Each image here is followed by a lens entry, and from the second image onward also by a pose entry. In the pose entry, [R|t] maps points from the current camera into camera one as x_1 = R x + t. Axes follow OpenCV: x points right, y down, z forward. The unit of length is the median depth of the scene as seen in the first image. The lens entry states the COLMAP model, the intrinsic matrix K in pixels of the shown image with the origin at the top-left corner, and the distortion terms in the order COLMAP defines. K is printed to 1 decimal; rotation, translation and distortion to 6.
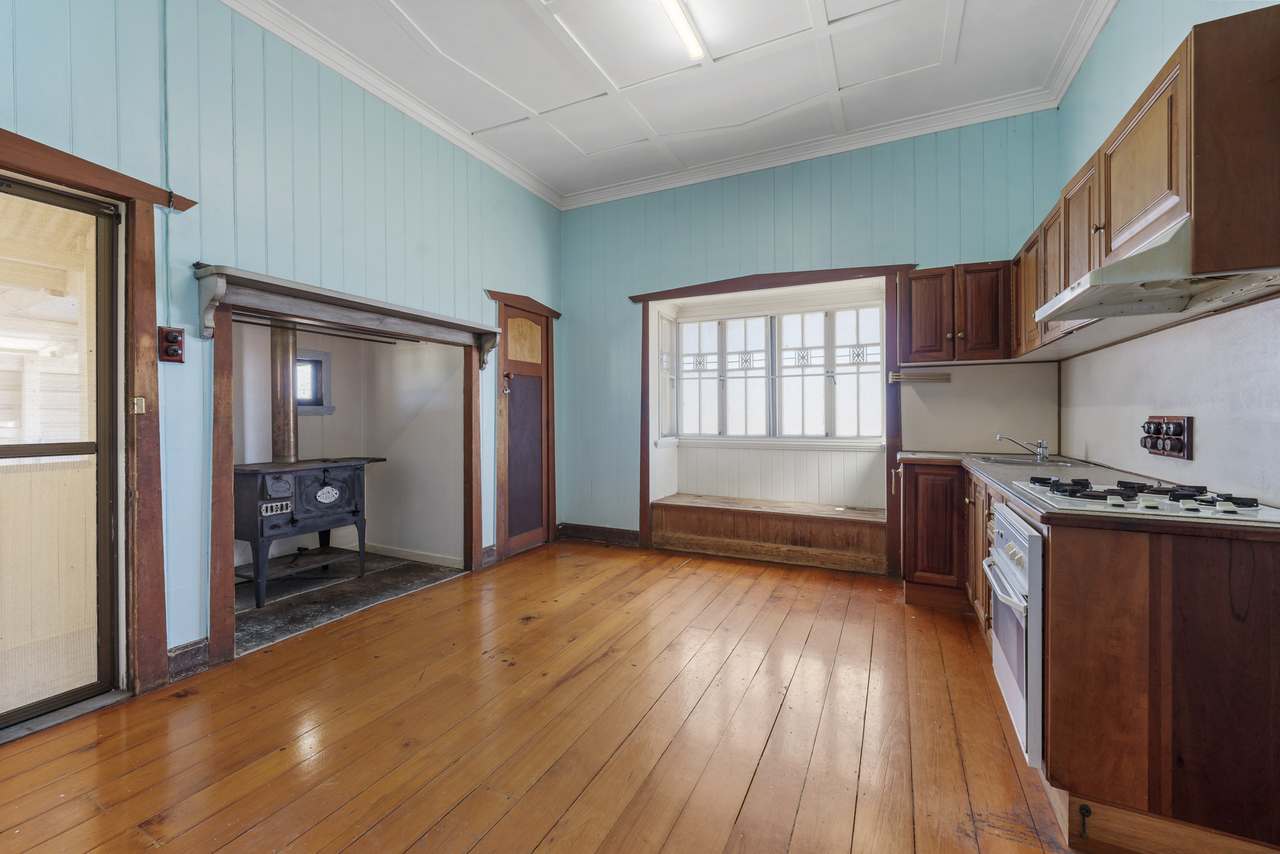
lens RADIAL K [[521.7, 0, 637.5], [0, 521.7, 418.2], [0, 0, 1]] dist [0.001716, -0.000061]
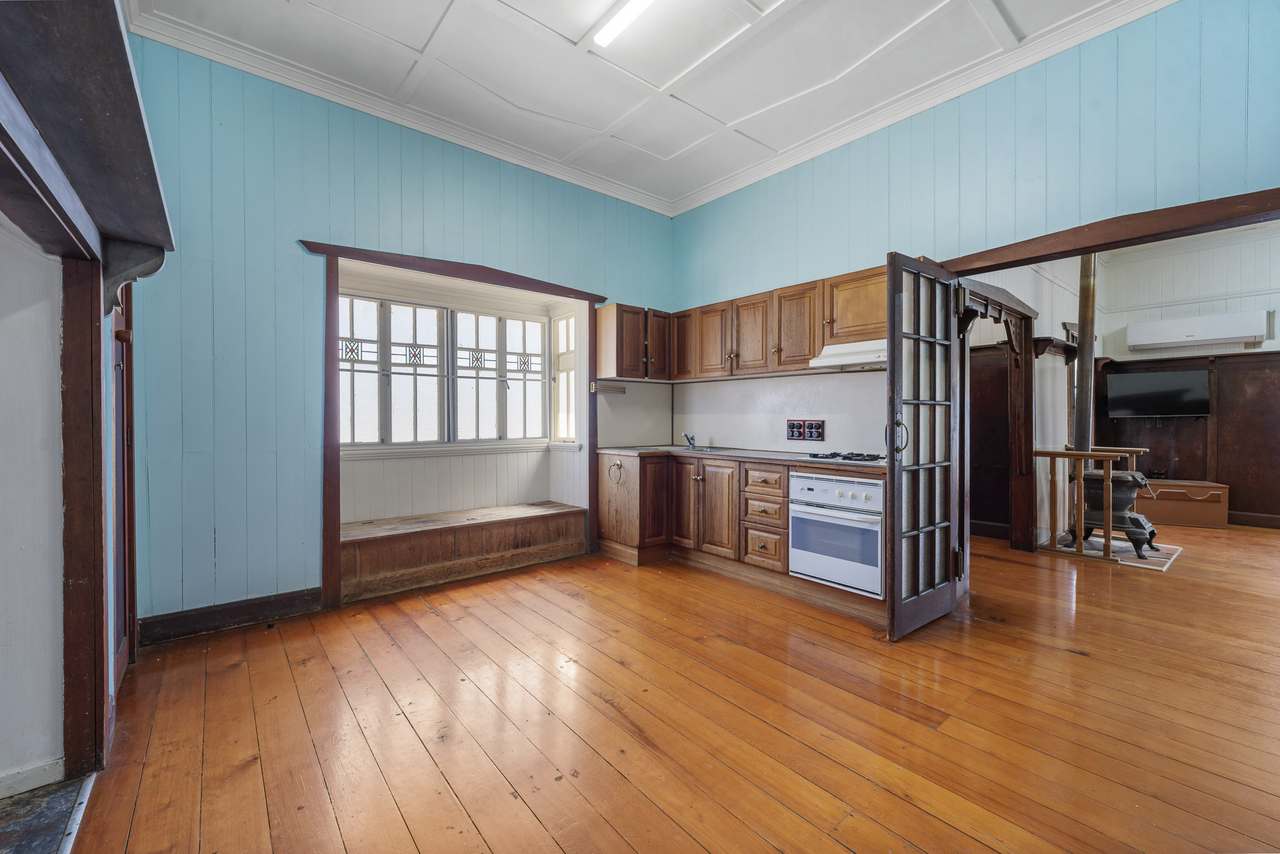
lens RADIAL K [[521.7, 0, 630.7], [0, 521.7, 424.1], [0, 0, 1]] dist [0.001716, -0.000061]
pose [[0.410255, -0.011008, 0.911905, -0.471213], [0.003606, 0.999939, 0.010448, -0.004850], [-0.911964, -0.000998, 0.410269, 0.354247]]
